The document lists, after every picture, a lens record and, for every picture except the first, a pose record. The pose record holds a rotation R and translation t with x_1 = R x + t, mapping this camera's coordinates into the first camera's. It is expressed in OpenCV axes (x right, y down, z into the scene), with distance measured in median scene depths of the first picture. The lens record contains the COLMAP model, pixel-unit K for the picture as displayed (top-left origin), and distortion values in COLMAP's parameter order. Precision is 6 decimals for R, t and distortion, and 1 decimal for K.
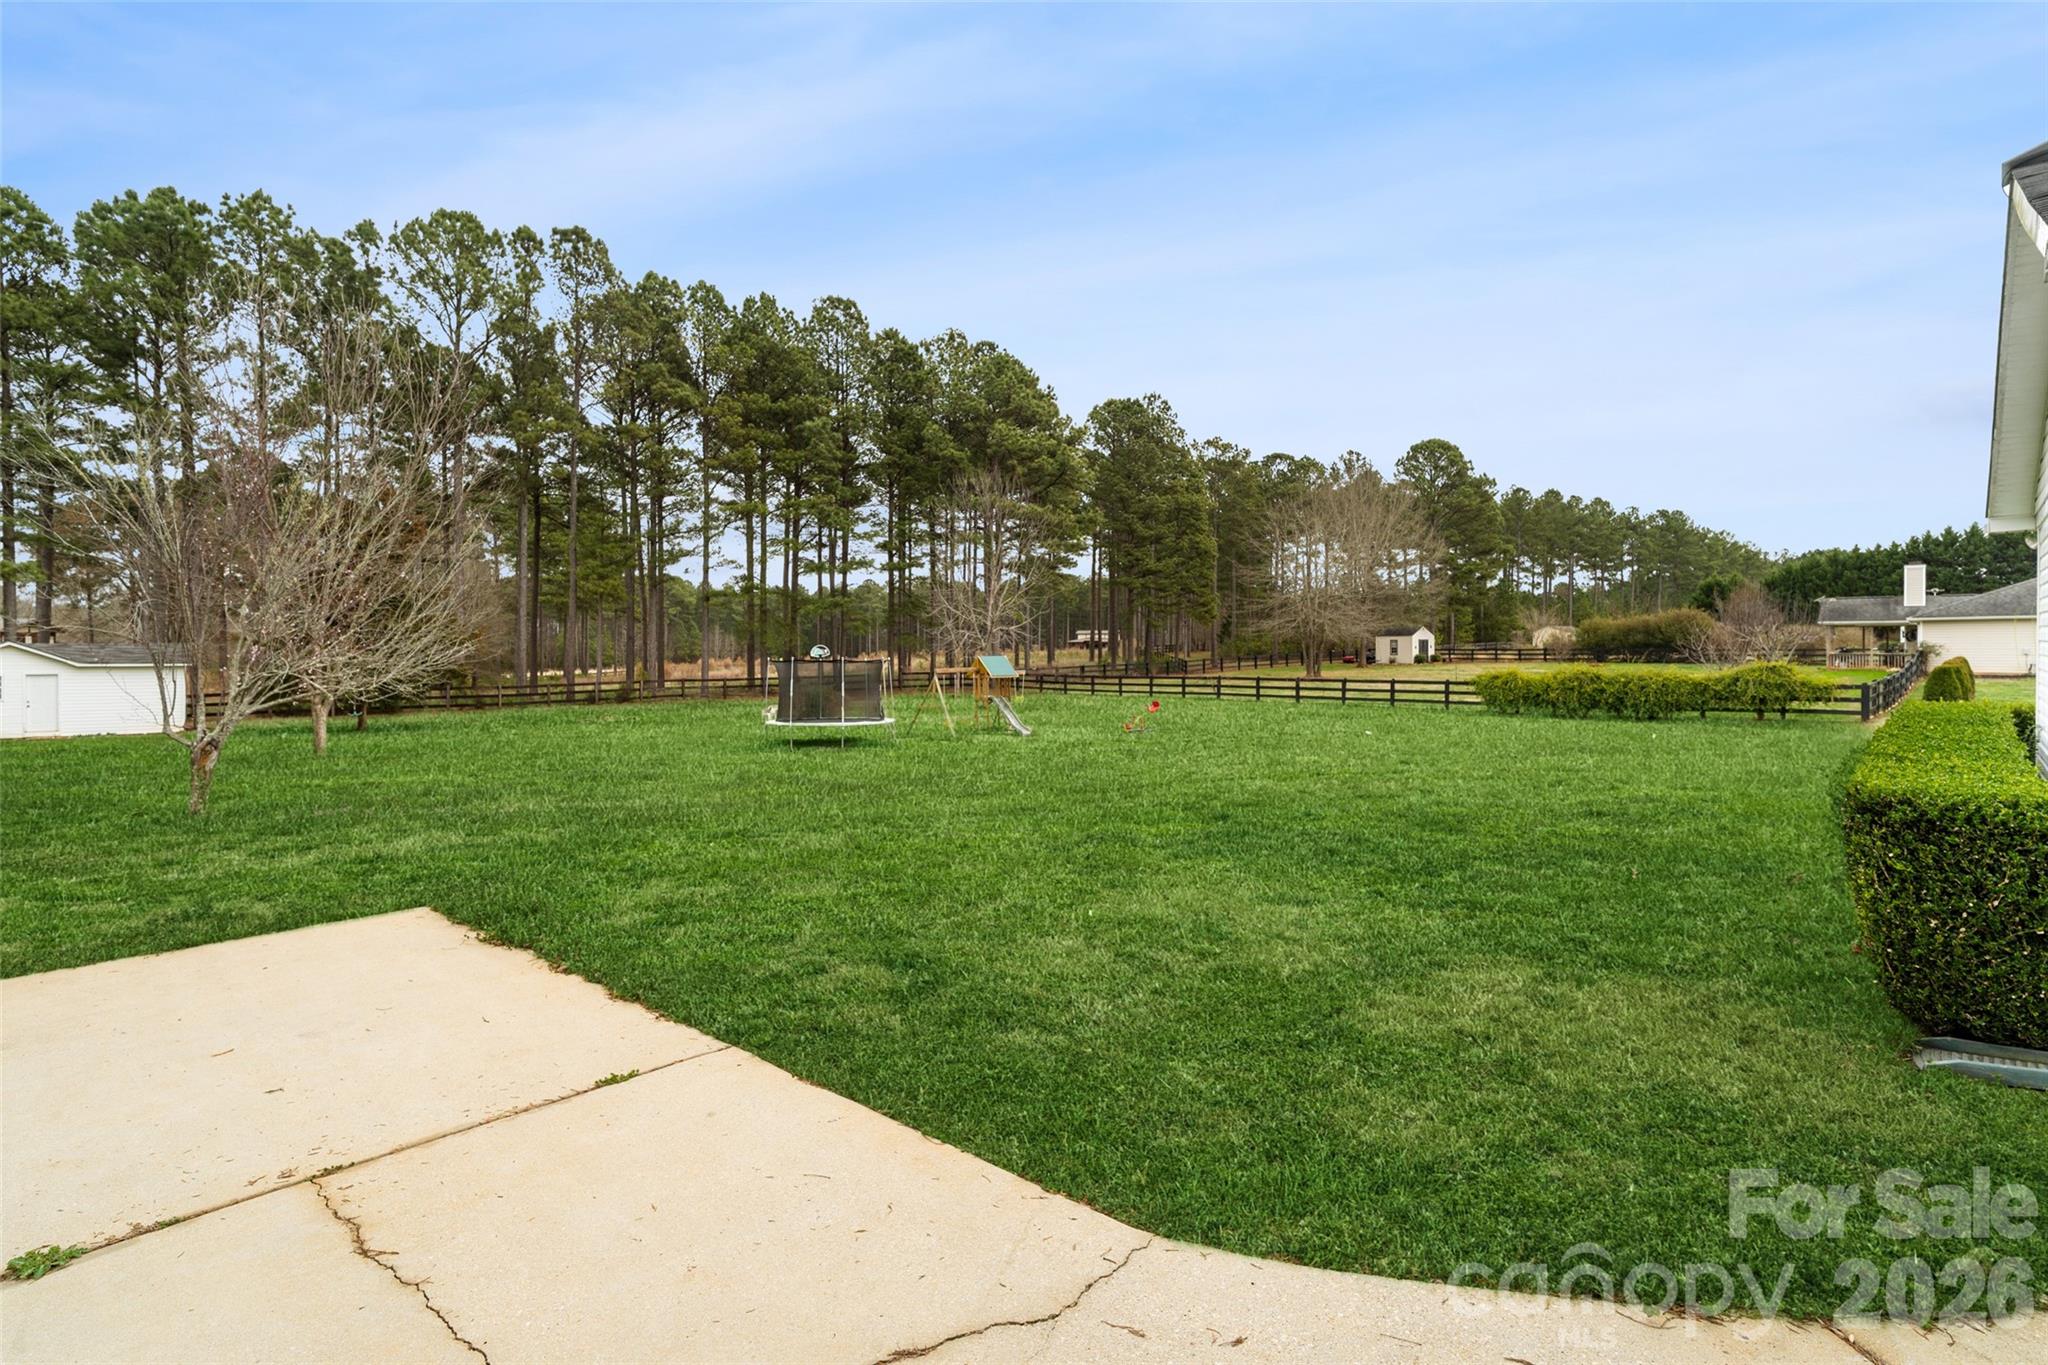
lens RADIAL K [[1023.0, 0, 1003.1], [0, 1023.0, 680.4], [0, 0, 1]] dist [-0.005411, -0.000292]
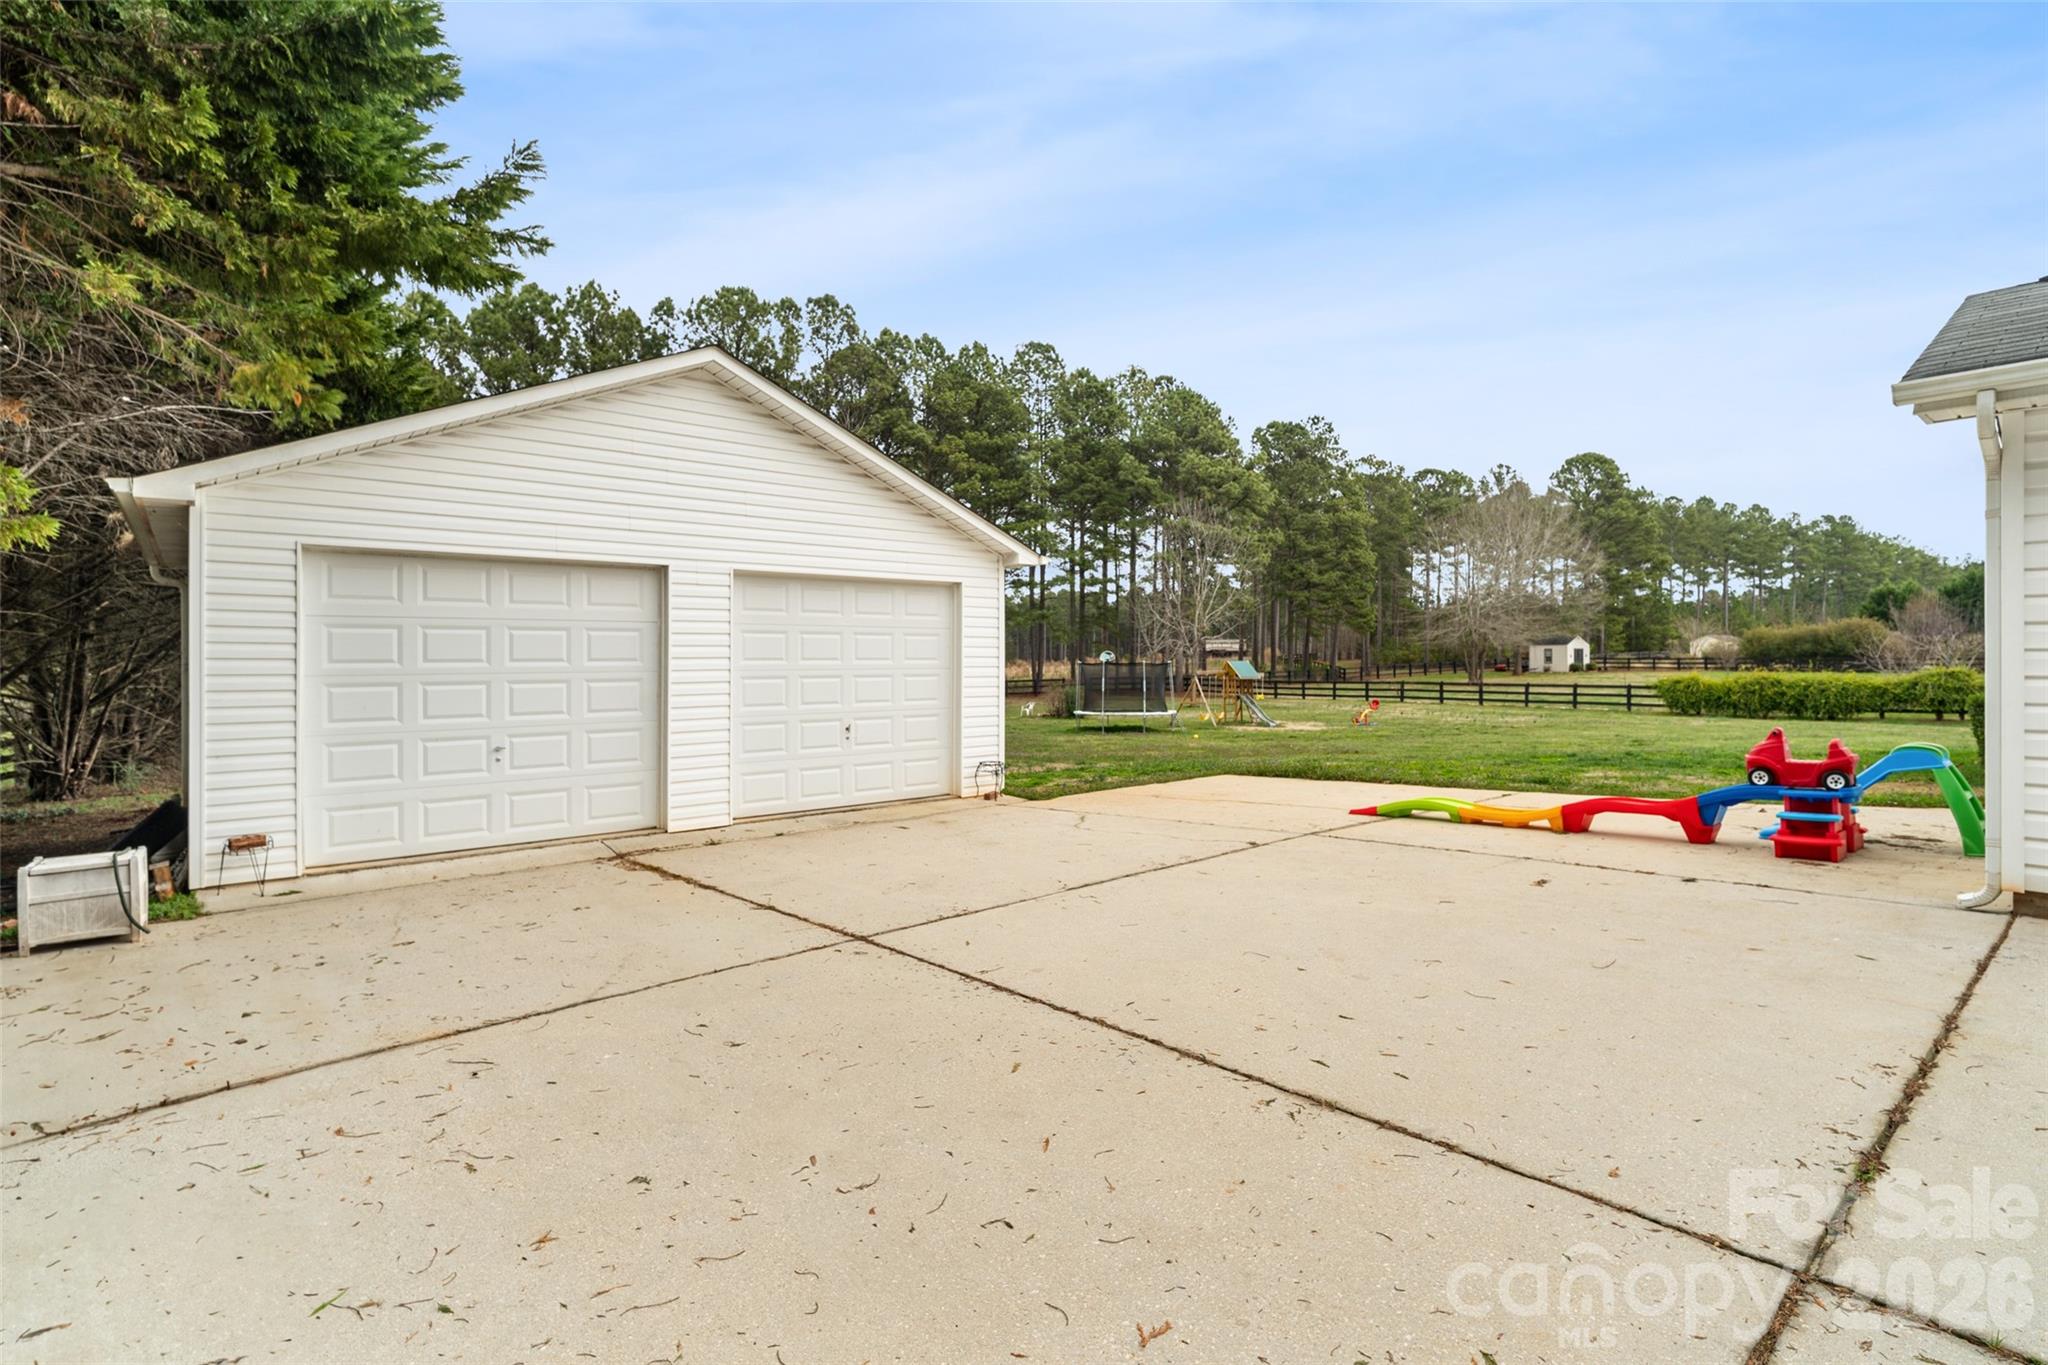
lens RADIAL K [[1013.4, 0, 996.2], [0, 1013.4, 681.5], [0, 0, 1]] dist [-0.023448, 0.013000]
pose [[0.993264, 0.004800, -0.115772, -0.066450], [-0.005632, 0.999961, -0.006859, 0.004270], [0.115734, 0.007465, 0.993252, -0.089446]]
